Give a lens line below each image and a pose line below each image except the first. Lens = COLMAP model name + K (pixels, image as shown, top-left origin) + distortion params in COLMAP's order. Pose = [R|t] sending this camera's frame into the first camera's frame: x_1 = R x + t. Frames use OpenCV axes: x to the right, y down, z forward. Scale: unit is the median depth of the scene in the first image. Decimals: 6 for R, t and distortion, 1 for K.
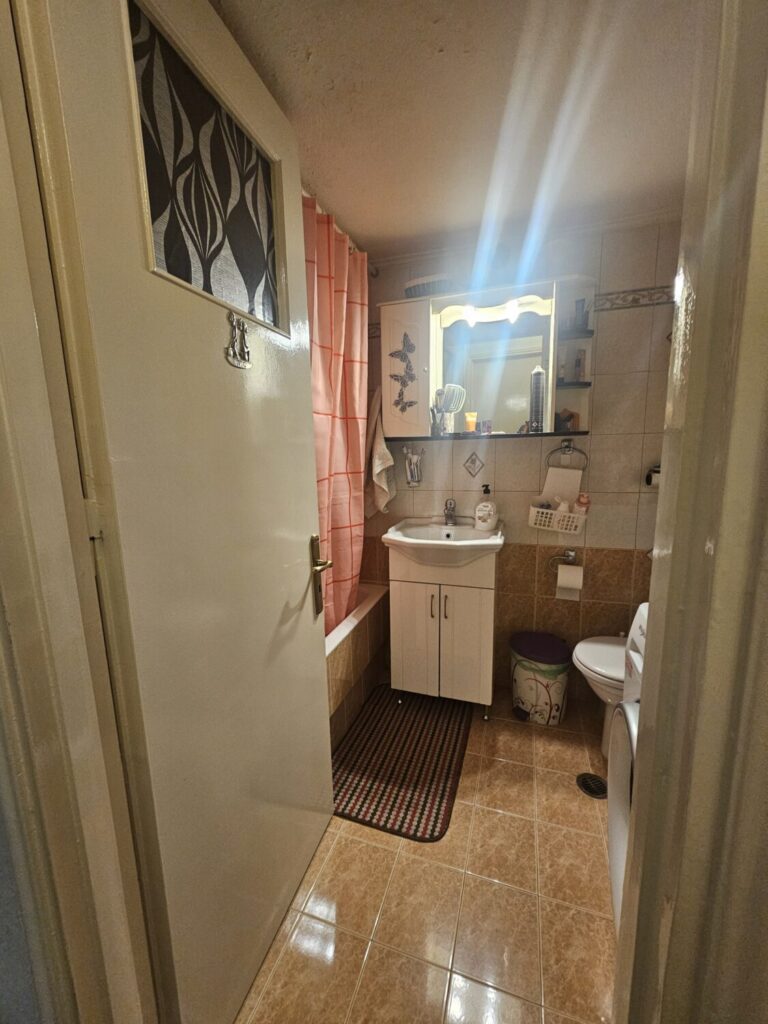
lens RADIAL K [[420.1, 0, 376.9], [0, 420.1, 515.7], [0, 0, 1]] dist [-0.001311, -0.000177]
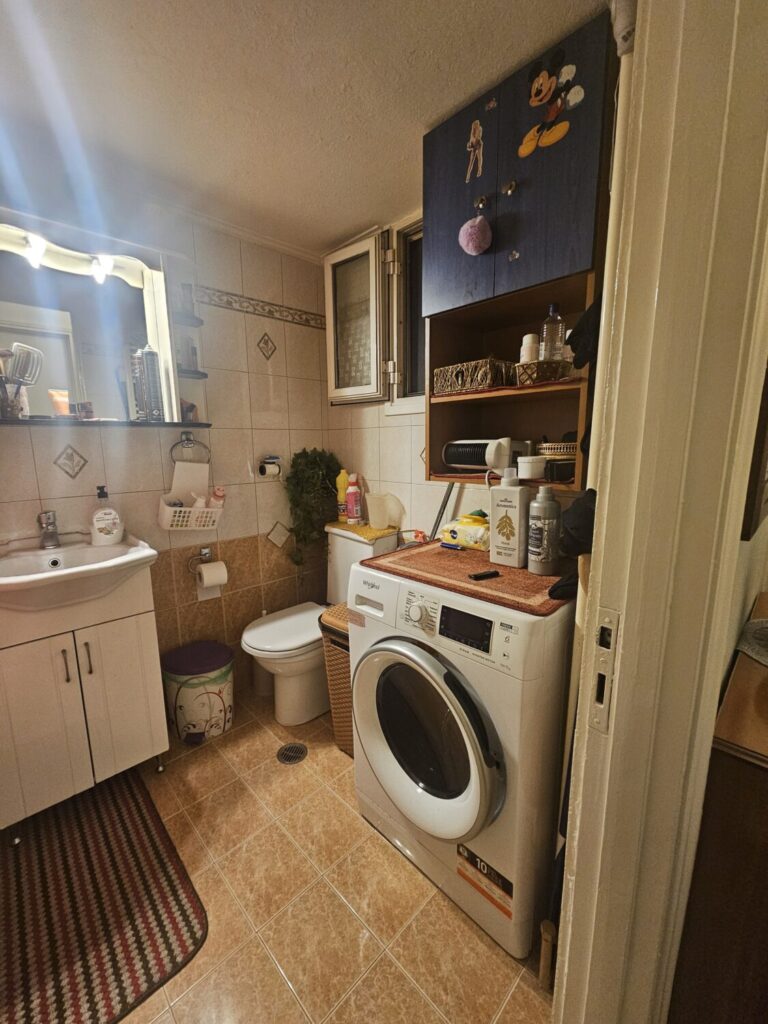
lens RADIAL K [[420.1, 0, 376.9], [0, 420.1, 515.7], [0, 0, 1]] dist [-0.001311, -0.000177]
pose [[0.450780, -0.133038, 0.882666, -0.214671], [0.144669, 0.986647, 0.074828, -0.004989], [-0.880834, 0.093964, 0.464007, 0.213701]]
